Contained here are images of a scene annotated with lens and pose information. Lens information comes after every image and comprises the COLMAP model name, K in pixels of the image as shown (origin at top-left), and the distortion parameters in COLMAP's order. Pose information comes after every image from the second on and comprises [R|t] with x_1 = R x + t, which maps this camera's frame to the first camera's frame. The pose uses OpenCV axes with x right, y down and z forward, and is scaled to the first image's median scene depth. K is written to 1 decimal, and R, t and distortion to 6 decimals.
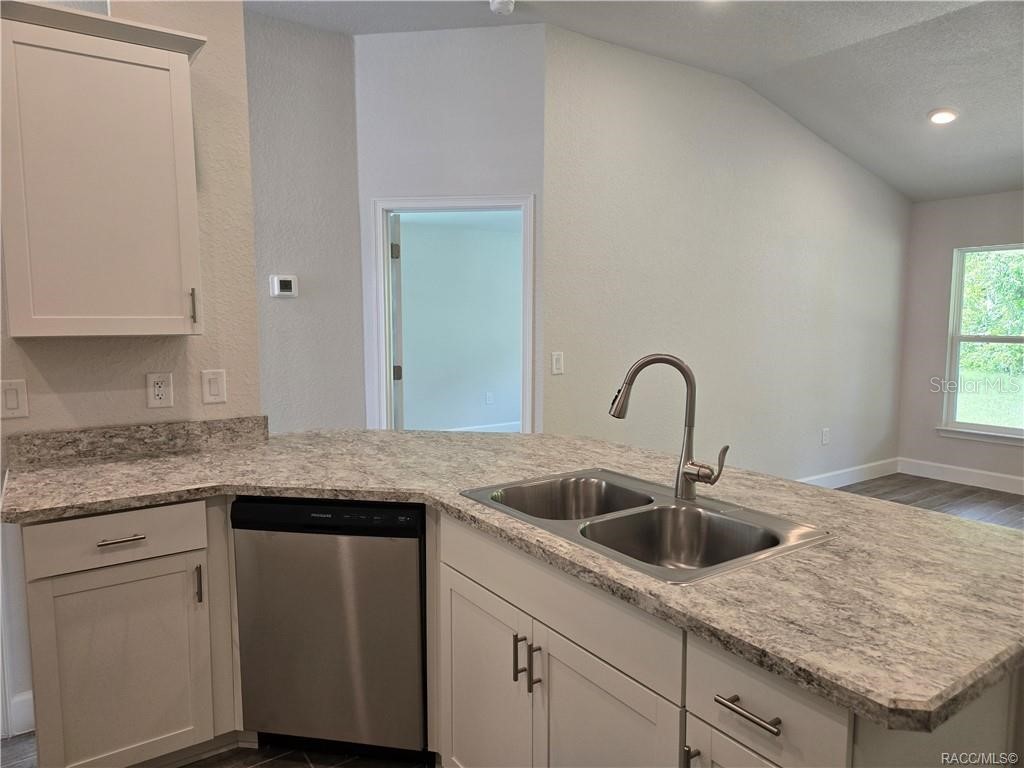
lens RADIAL K [[685.6, 0, 512.0], [0, 685.6, 384.0], [0, 0, 1]] dist [0.068452, -0.054735]
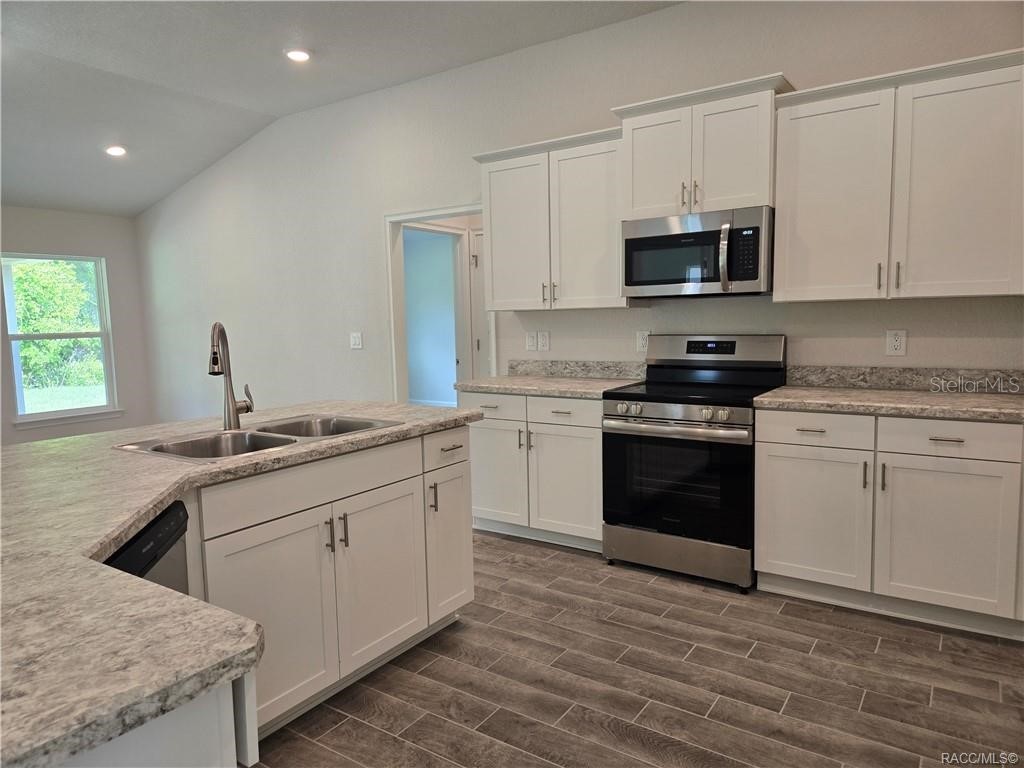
lens RADIAL K [[685.6, 0, 512.0], [0, 685.6, 384.0], [0, 0, 1]] dist [0.068452, -0.054735]
pose [[-0.350847, -0.085140, 0.932554, -1.208683], [0.115433, 0.984331, 0.133296, -0.040127], [-0.929291, 0.154415, -0.335522, 0.945319]]
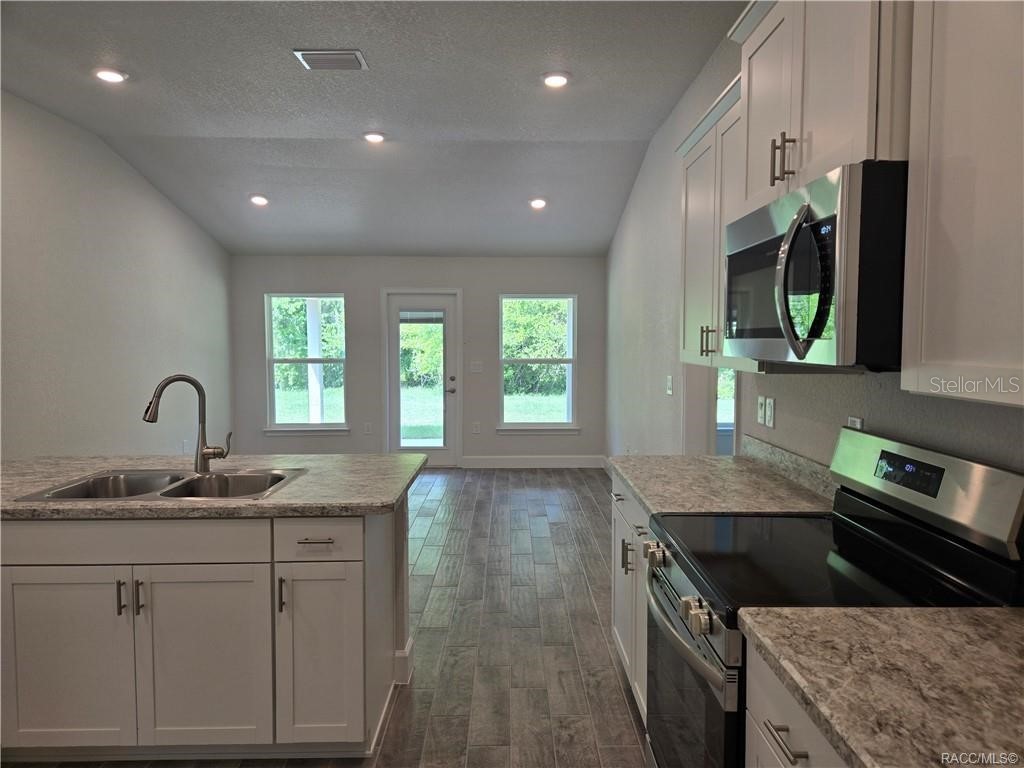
lens RADIAL K [[685.6, 0, 512.0], [0, 685.6, 384.0], [0, 0, 1]] dist [0.068452, -0.054735]
pose [[0.572118, -0.053157, 0.818447, -0.577369], [0.083208, 0.996511, 0.006558, 0.023866], [-0.815940, 0.064349, 0.574545, -0.402786]]
